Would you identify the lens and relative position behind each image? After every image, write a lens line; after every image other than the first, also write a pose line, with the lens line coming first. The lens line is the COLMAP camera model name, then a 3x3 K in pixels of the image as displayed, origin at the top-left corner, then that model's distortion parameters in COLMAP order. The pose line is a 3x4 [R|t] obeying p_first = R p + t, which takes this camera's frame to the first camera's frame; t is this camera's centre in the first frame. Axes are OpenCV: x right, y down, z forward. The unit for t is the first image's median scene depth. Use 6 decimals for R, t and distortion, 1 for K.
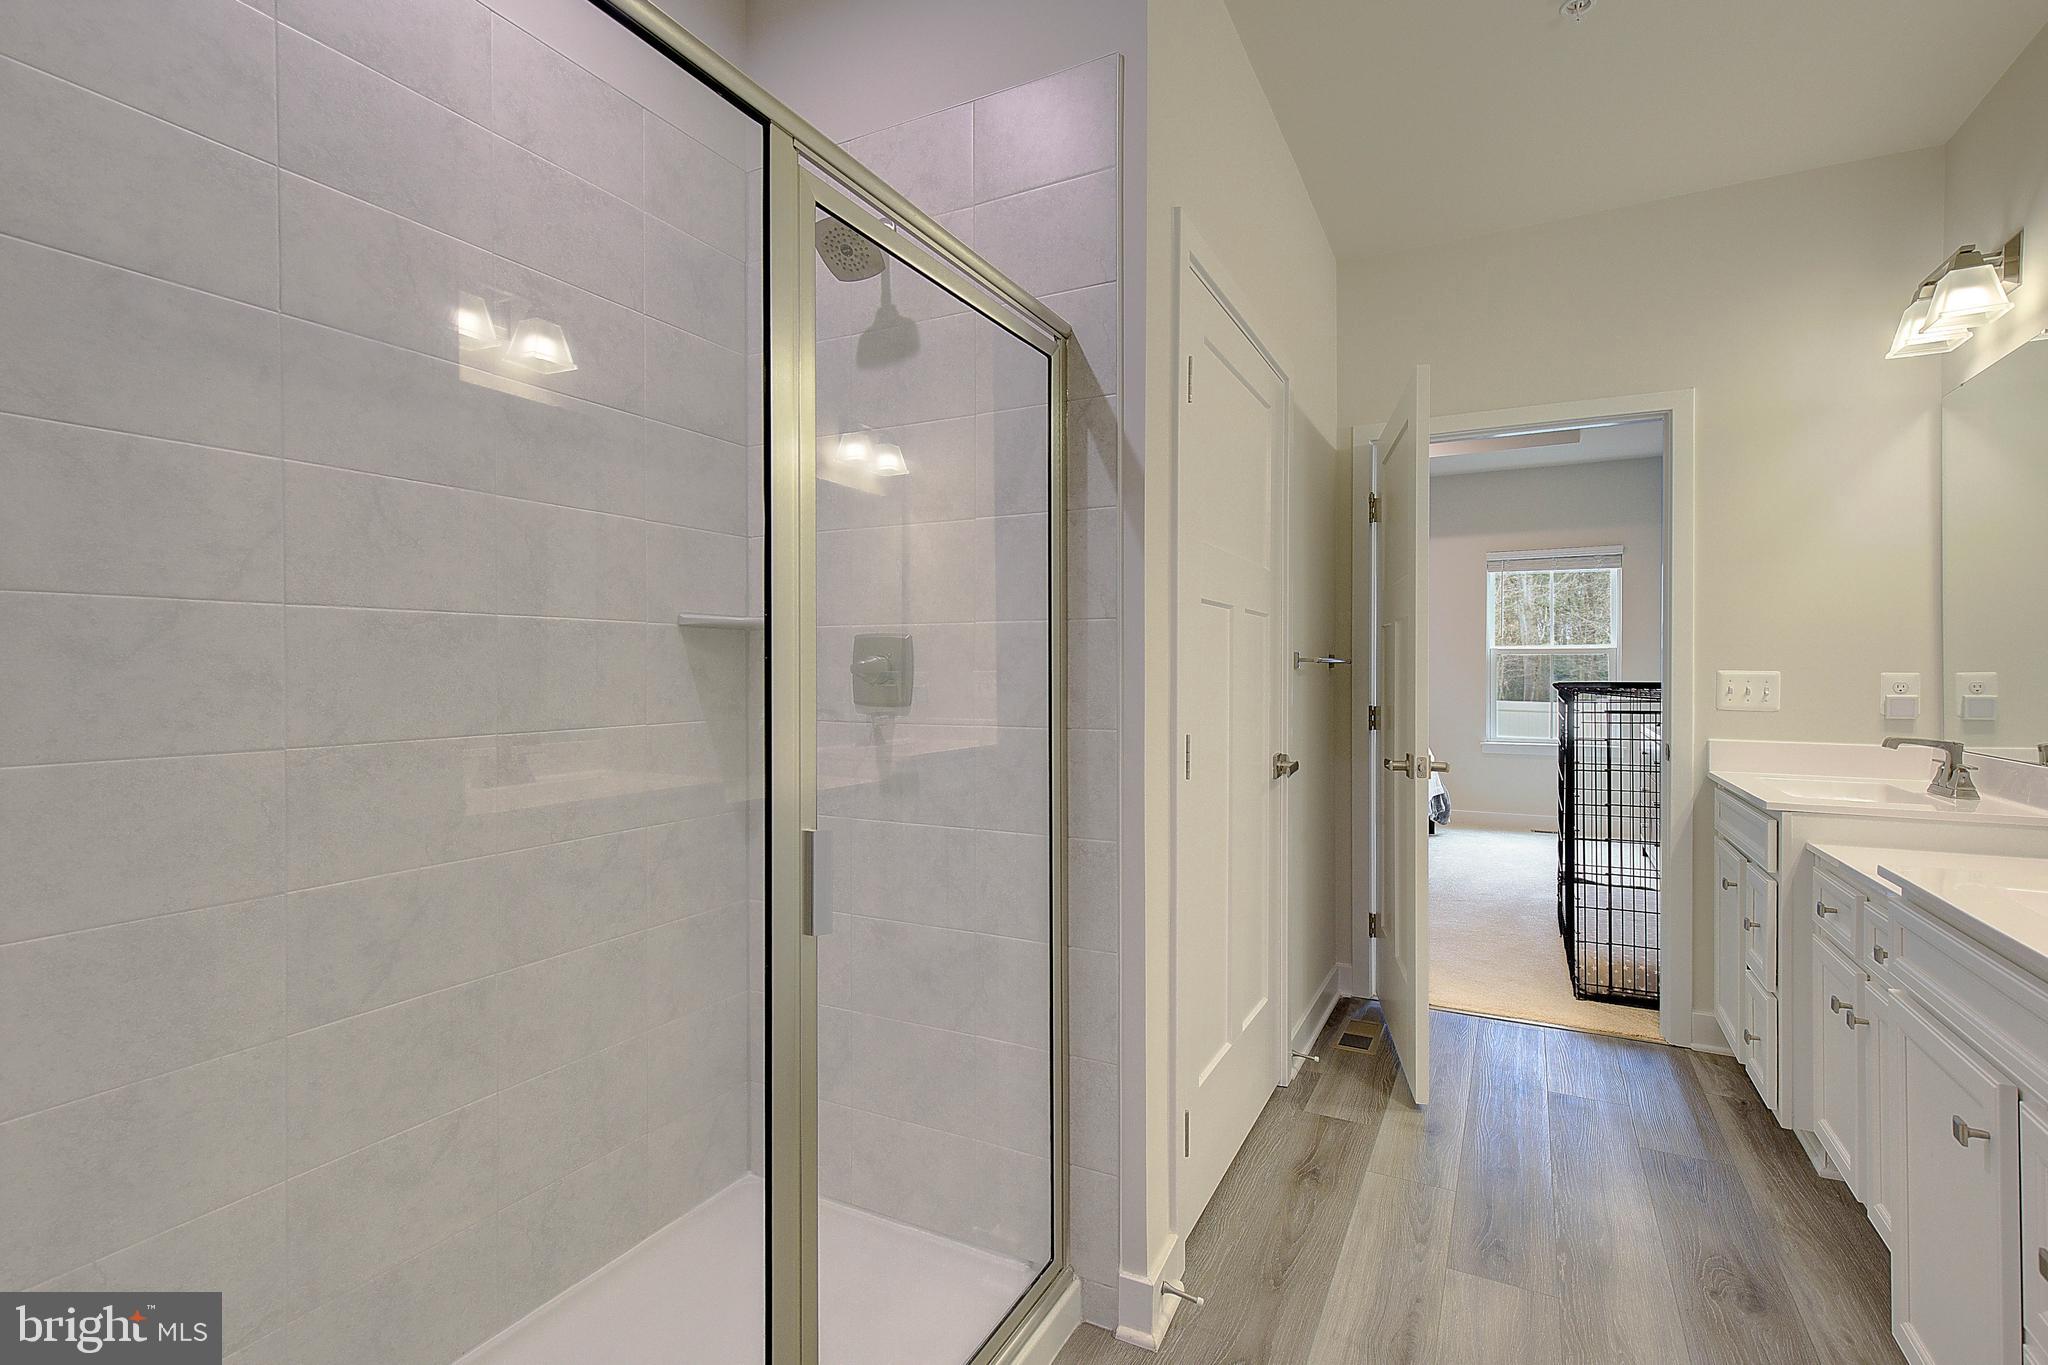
lens RADIAL K [[965.8, 0, 1028.0], [0, 965.8, 671.0], [0, 0, 1]] dist [0.006501, 0.001305]
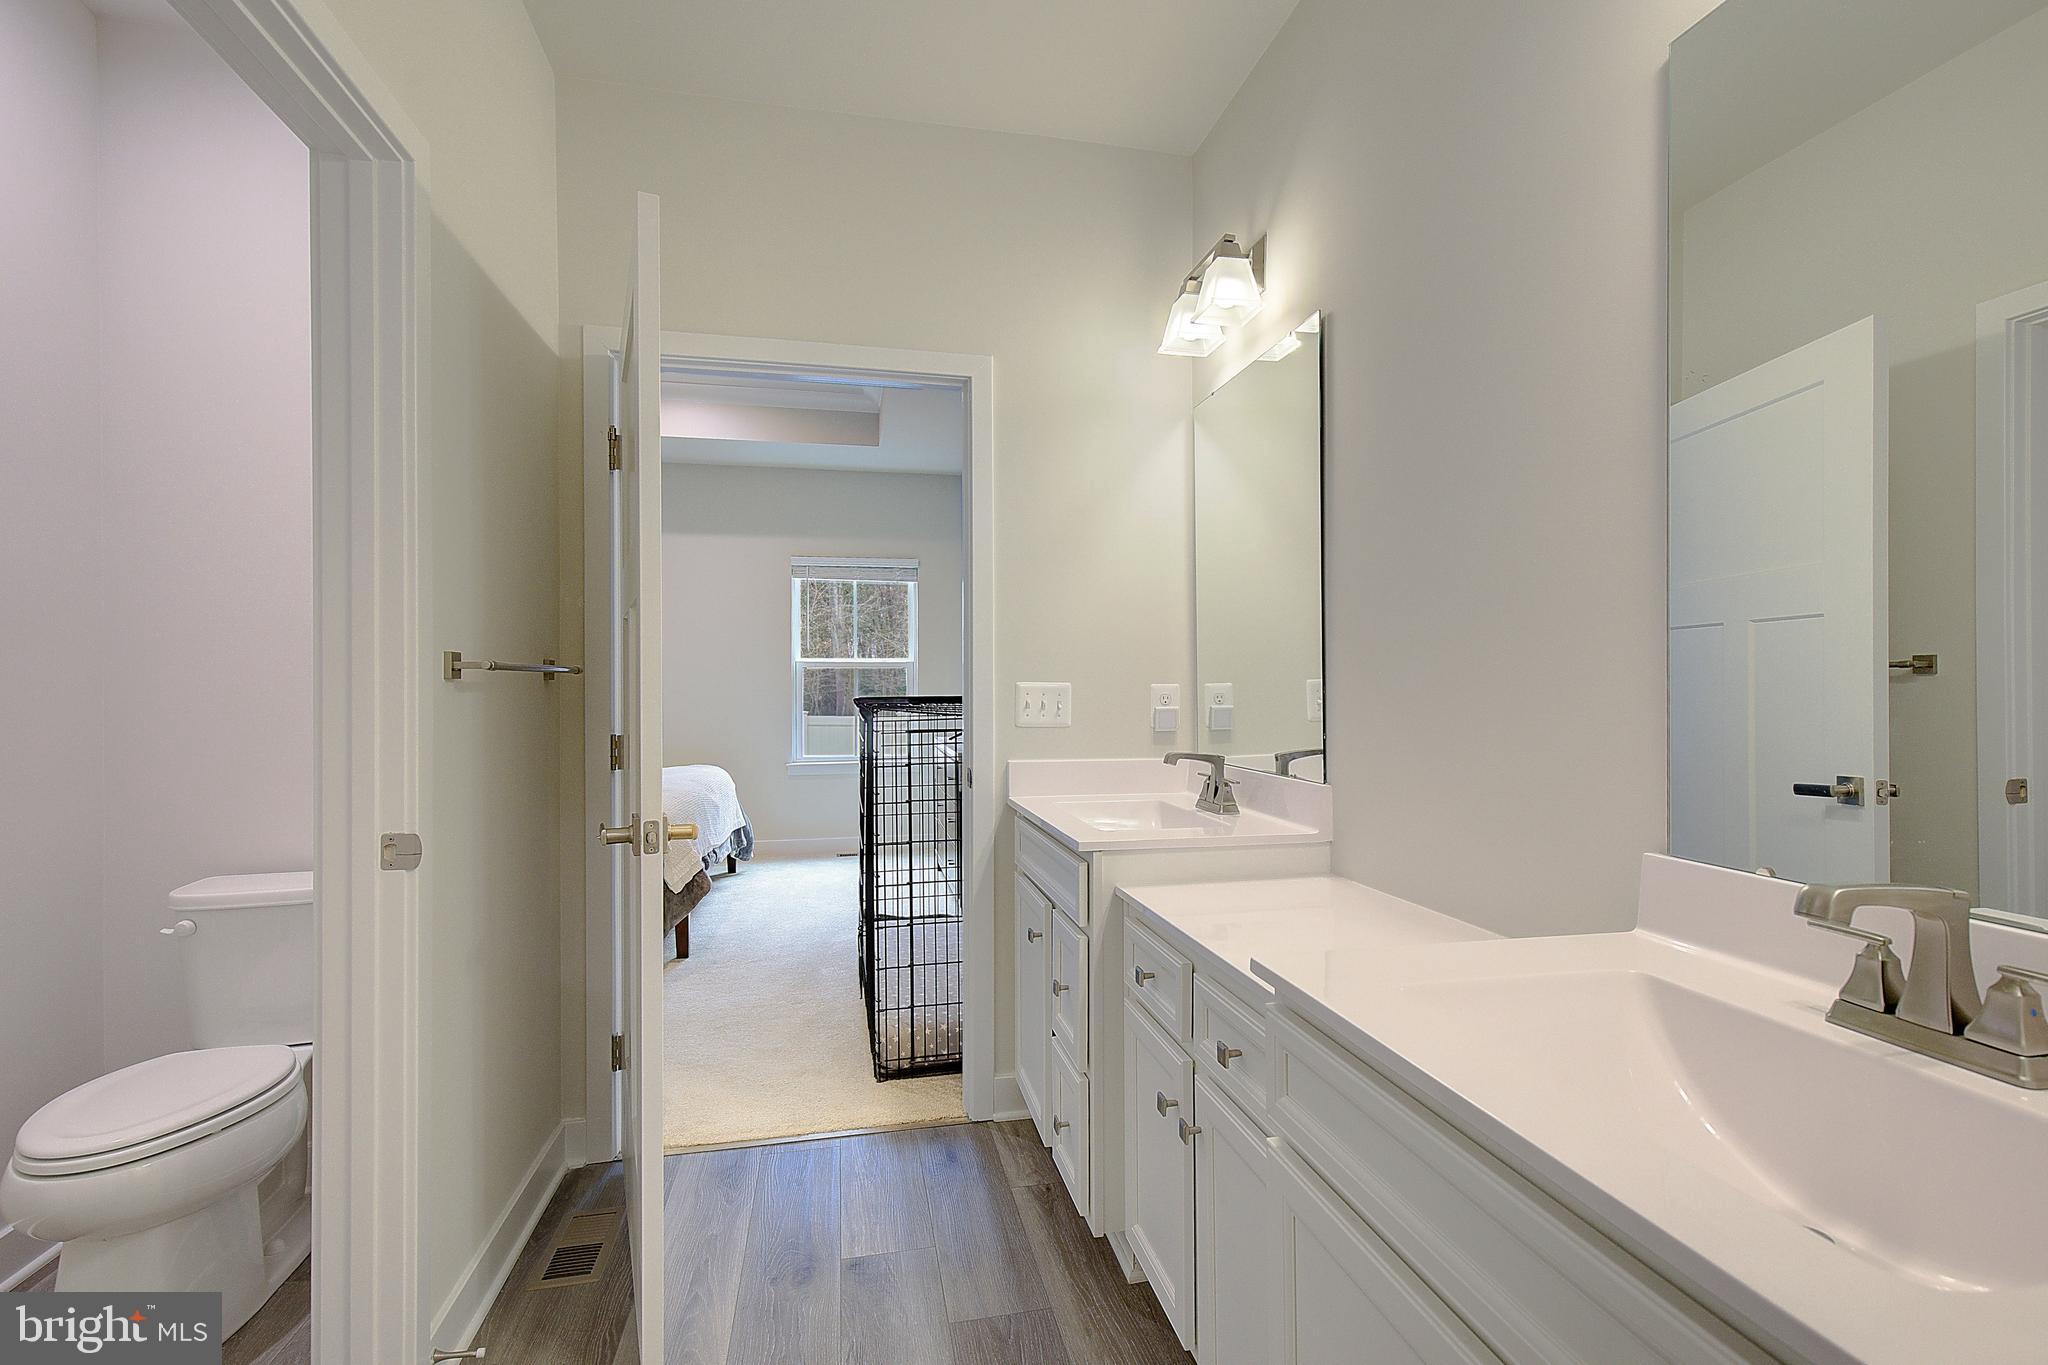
lens RADIAL K [[965.8, 0, 1028.8], [0, 965.8, 689.5], [0, 0, 1]] dist [0.006501, 0.001305]
pose [[0.785052, -0.006304, 0.619397, 0.187773], [0.004931, 0.999980, 0.003928, 0.002959], [-0.619410, -0.000030, 0.785068, 0.322156]]
